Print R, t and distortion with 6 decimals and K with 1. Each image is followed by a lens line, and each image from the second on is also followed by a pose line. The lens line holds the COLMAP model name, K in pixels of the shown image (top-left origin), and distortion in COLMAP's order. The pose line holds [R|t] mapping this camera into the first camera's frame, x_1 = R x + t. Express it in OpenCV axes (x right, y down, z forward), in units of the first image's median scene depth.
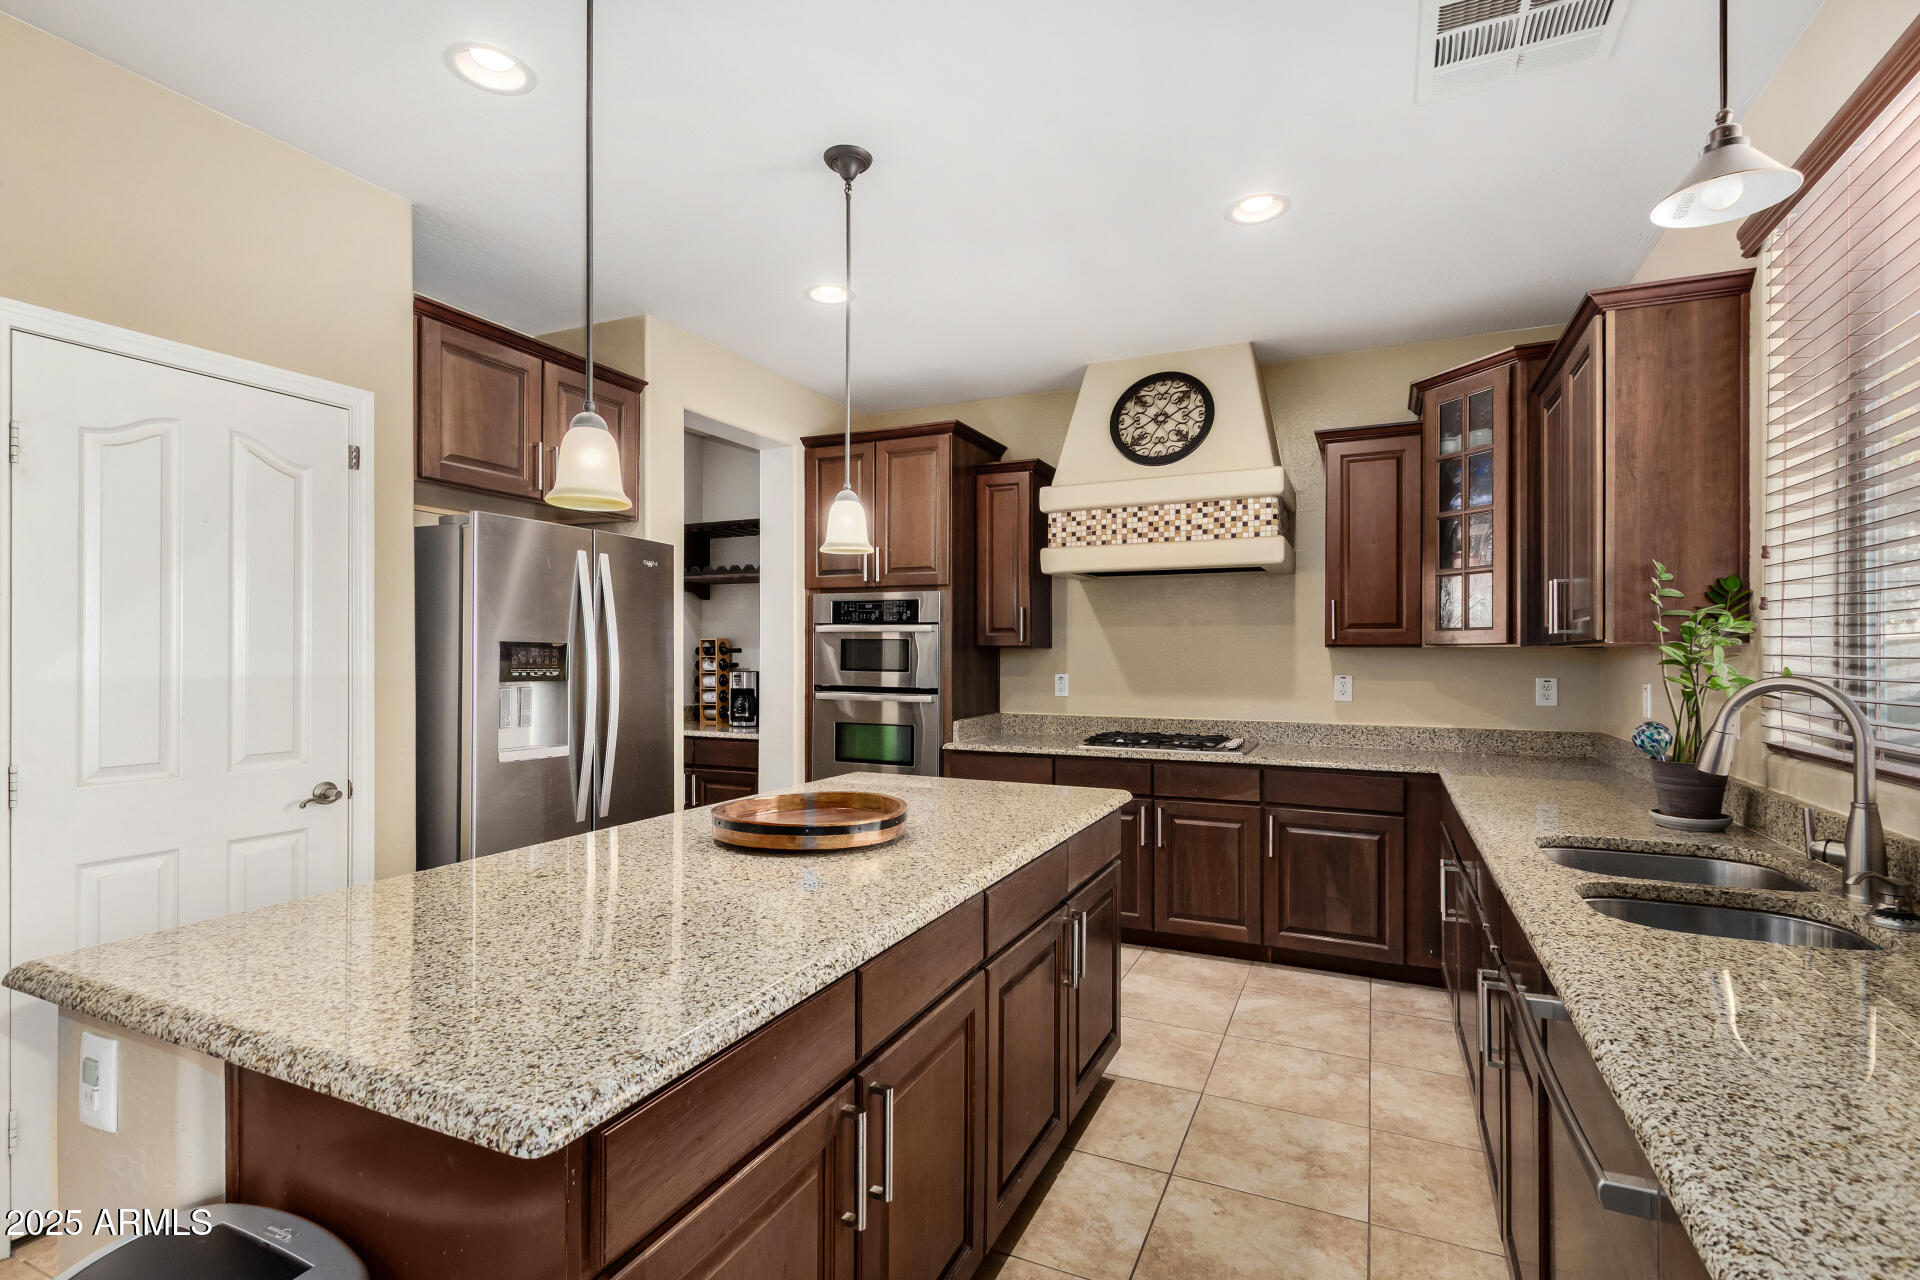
lens RADIAL K [[885.8, 0, 963.5], [0, 885.8, 650.0], [0, 0, 1]] dist [0.004420, -0.000212]
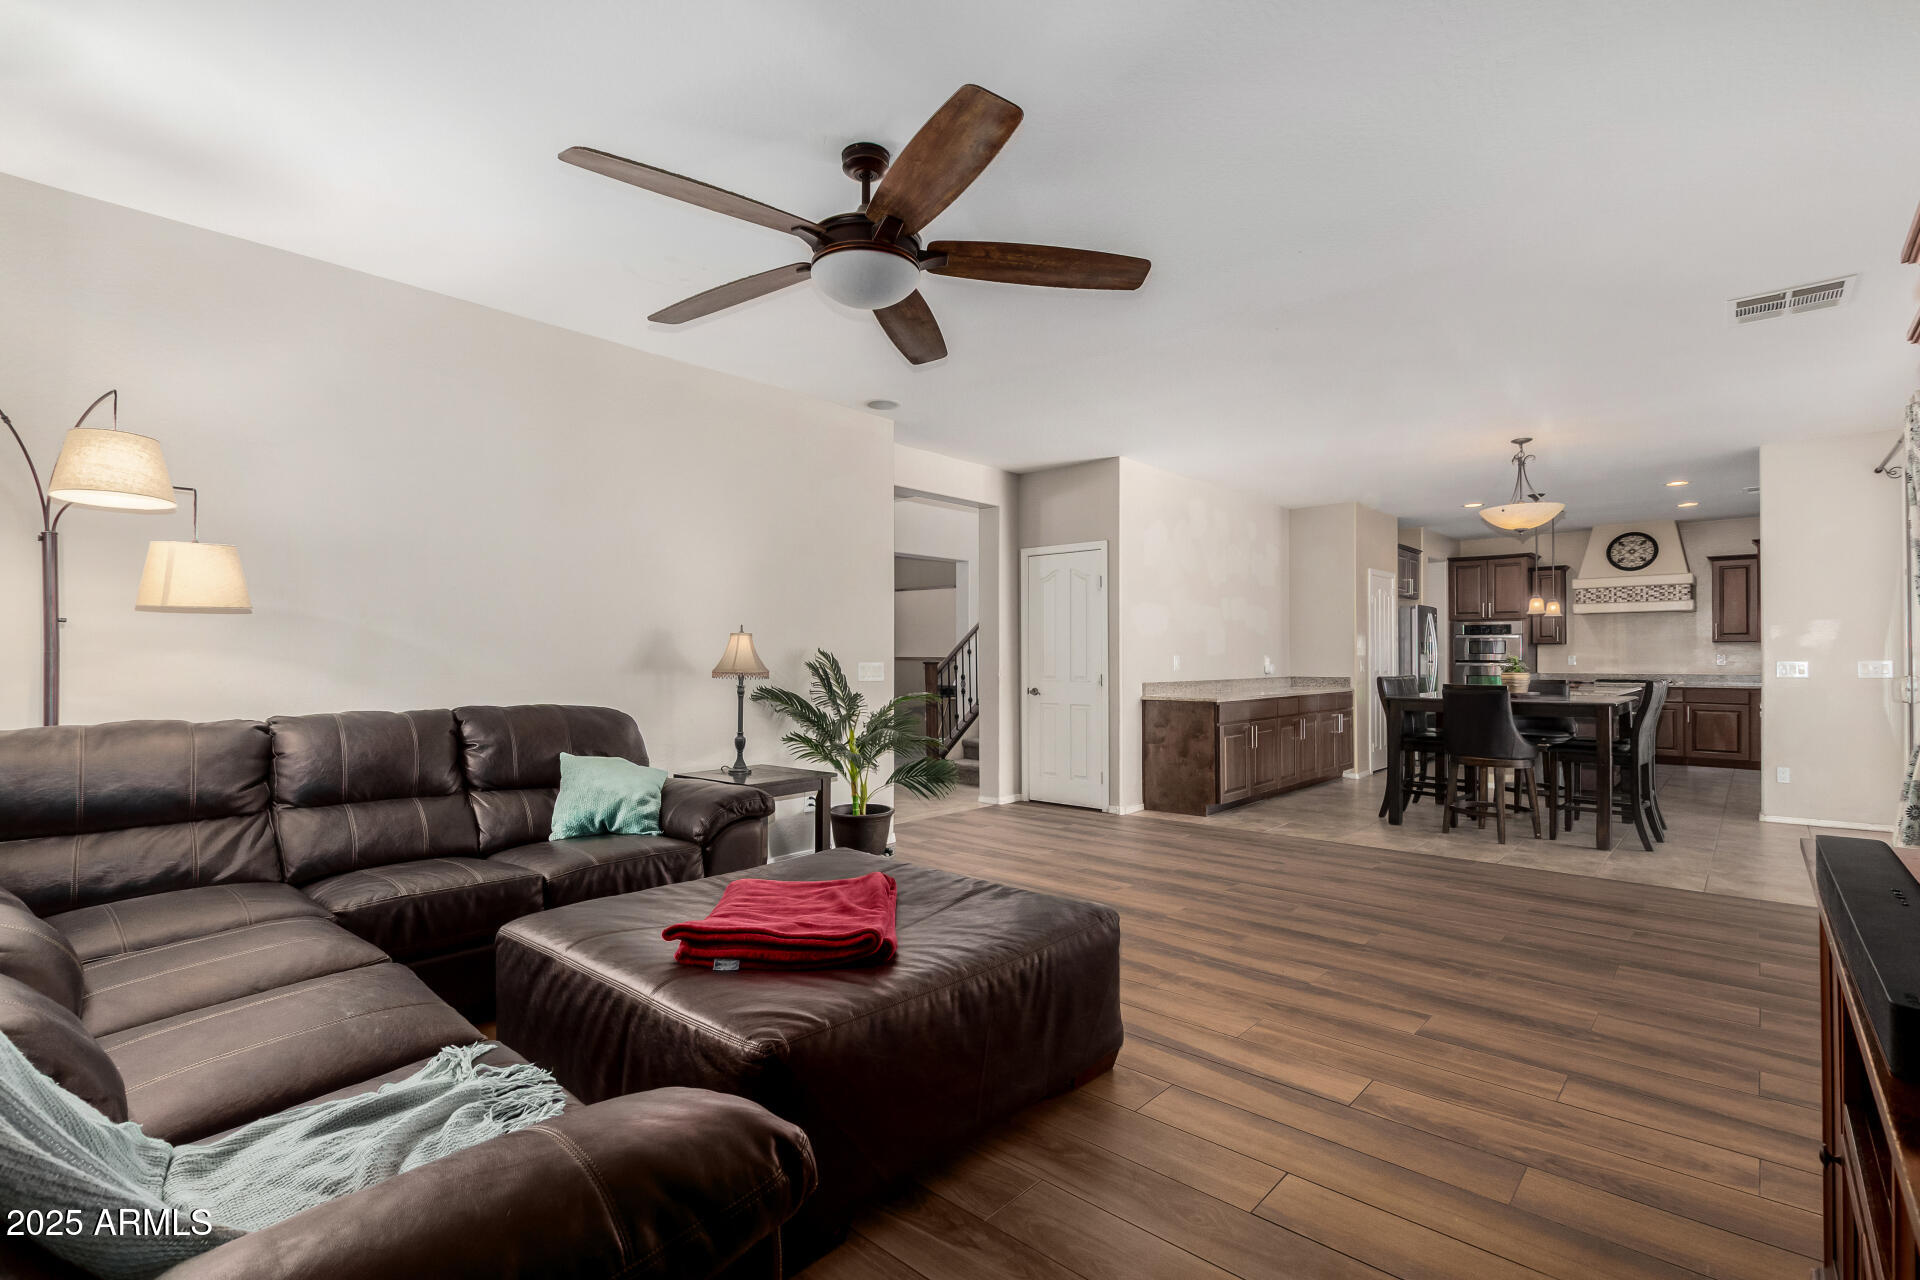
lens RADIAL K [[885.8, 0, 963.3], [0, 885.8, 651.8], [0, 0, 1]] dist [0.004420, -0.000212]
pose [[0.956875, -0.005039, -0.290458, -0.863870], [0.004386, 0.999986, -0.002897, 0.020645], [0.290468, 0.001498, 0.956884, -1.962424]]
